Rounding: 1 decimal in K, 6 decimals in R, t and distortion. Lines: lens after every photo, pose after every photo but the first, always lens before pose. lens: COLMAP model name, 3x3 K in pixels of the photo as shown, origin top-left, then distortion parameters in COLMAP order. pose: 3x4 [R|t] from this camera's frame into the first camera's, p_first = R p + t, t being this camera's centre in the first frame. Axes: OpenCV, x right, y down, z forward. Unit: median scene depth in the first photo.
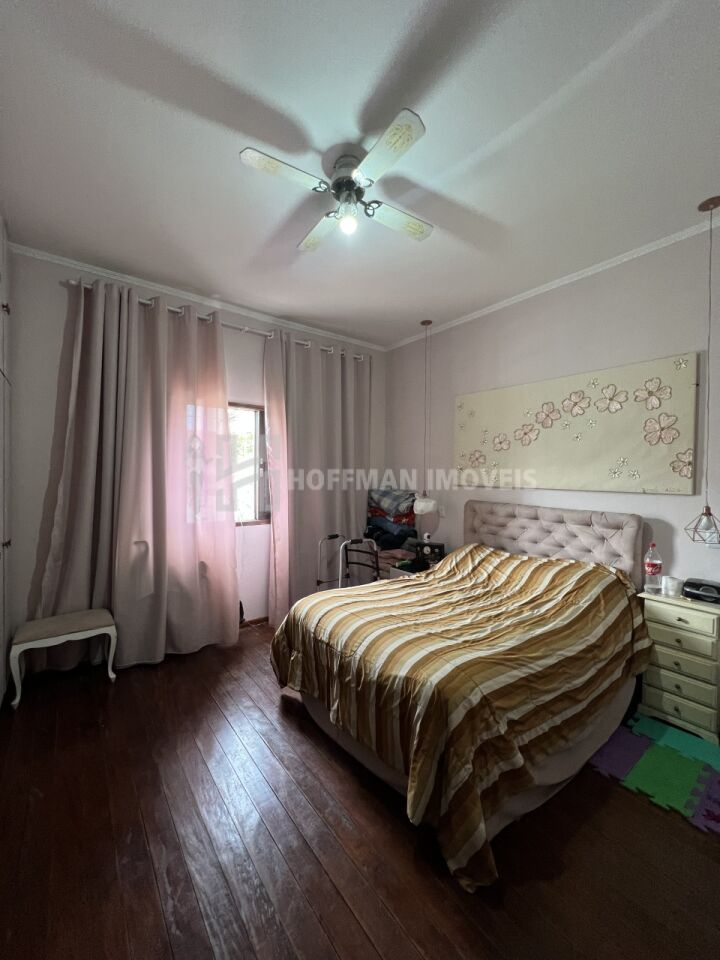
lens RADIAL K [[384.0, 0, 357.7], [0, 384.0, 481.8], [0, 0, 1]] dist [0.000612, -0.000036]
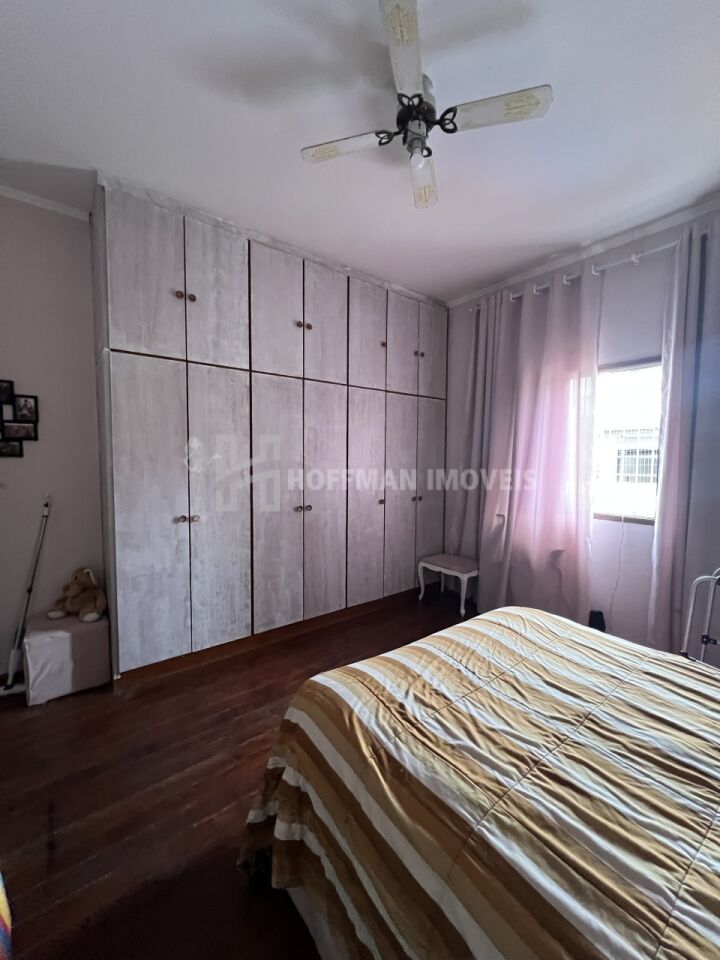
lens RADIAL K [[384.0, 0, 357.3], [0, 384.0, 478.3], [0, 0, 1]] dist [0.000612, -0.000036]
pose [[0.007544, 0.047610, -0.998838, 0.715485], [-0.015871, 0.998746, 0.047486, 0.000833], [0.999846, 0.015495, 0.008290, 0.715942]]
